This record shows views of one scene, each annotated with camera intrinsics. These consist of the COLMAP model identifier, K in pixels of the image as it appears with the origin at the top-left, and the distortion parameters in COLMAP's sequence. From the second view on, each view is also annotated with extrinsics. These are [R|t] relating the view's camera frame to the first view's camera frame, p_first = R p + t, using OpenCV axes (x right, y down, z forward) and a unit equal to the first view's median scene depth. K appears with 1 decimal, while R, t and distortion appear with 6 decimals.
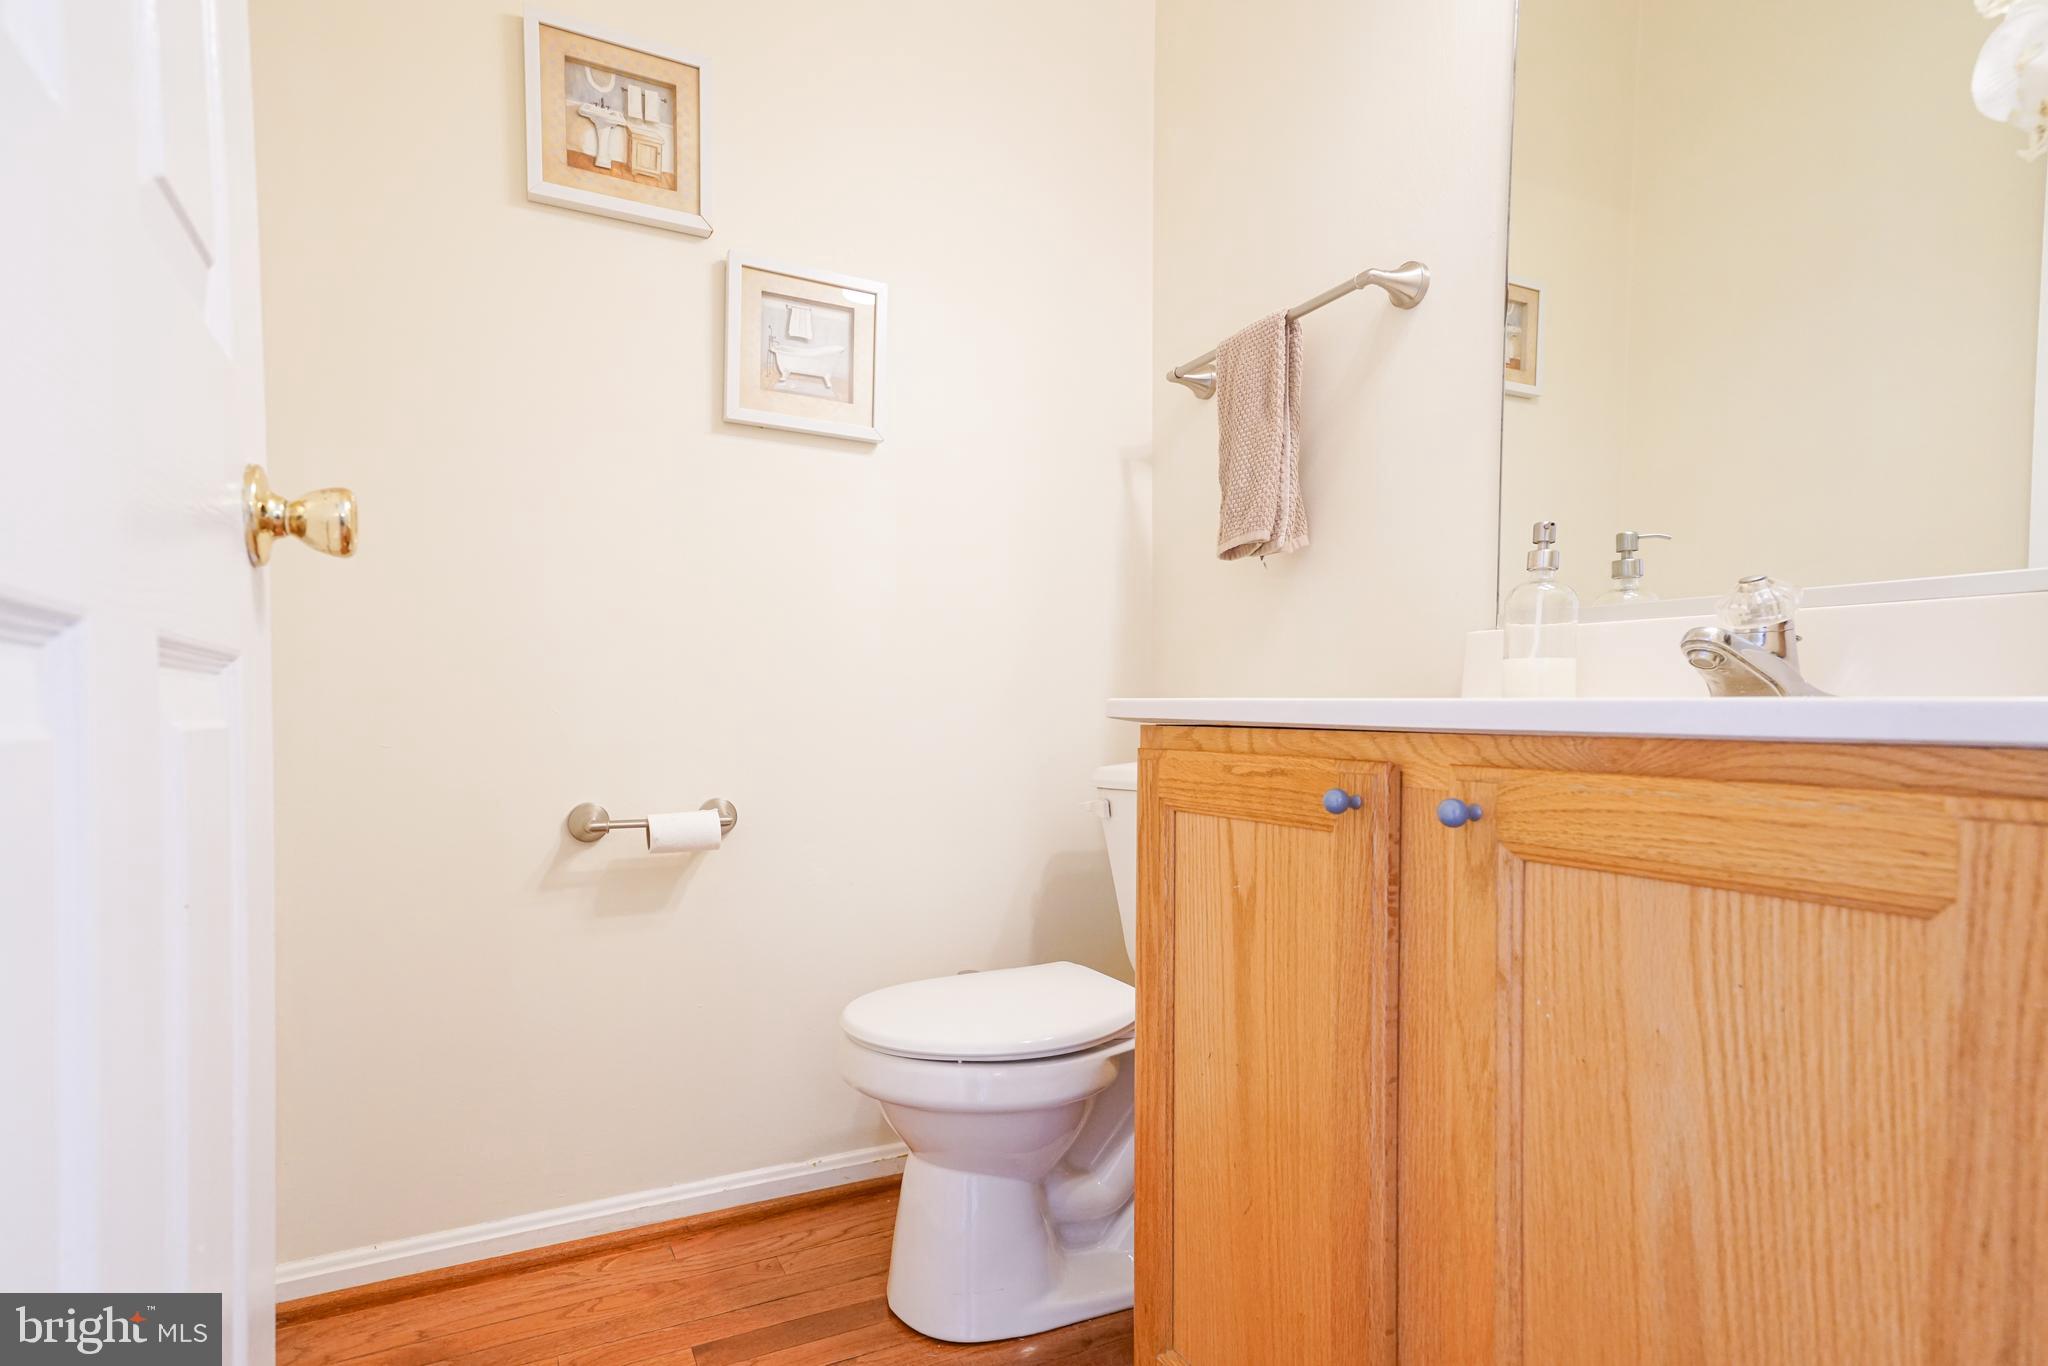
lens RADIAL K [[1043.0, 0, 1108.5], [0, 1043.0, 692.9], [0, 0, 1]] dist [0.026353, 0.000474]
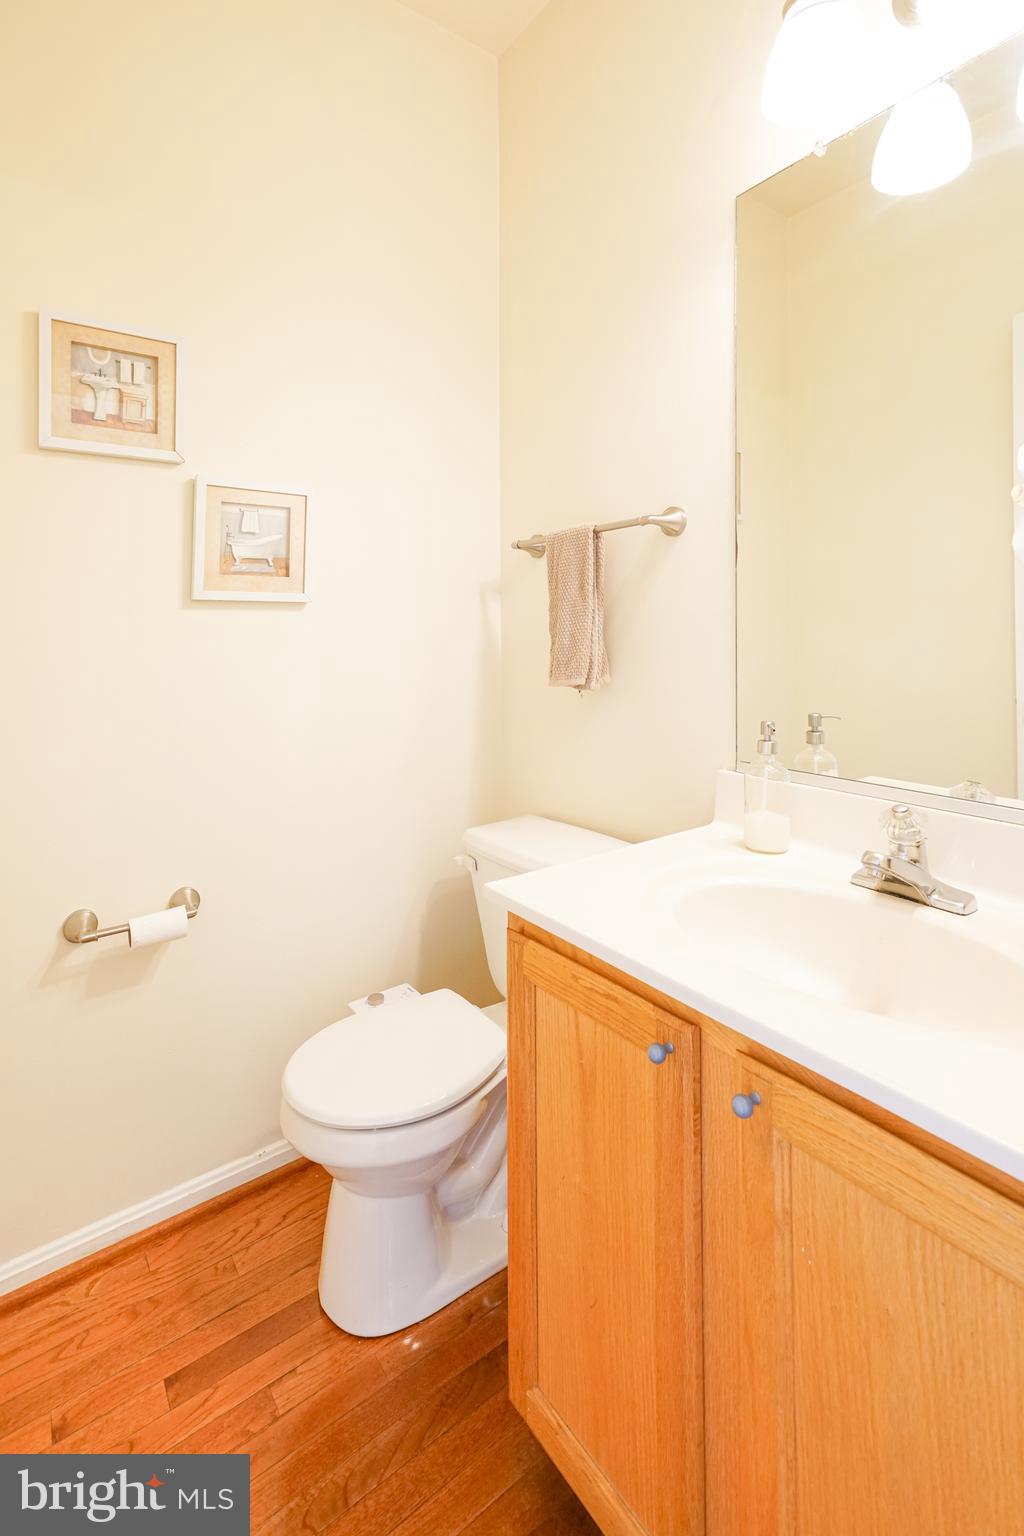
lens RADIAL K [[710.1, 0, 584.8], [0, 710.1, 728.0], [0, 0, 1]] dist [-0.001459, 0.004426]
pose [[0.987579, -0.005623, 0.157020, -0.010839], [0.010944, 0.999394, -0.033044, -0.114161], [-0.156739, 0.034353, 0.987042, 0.015551]]
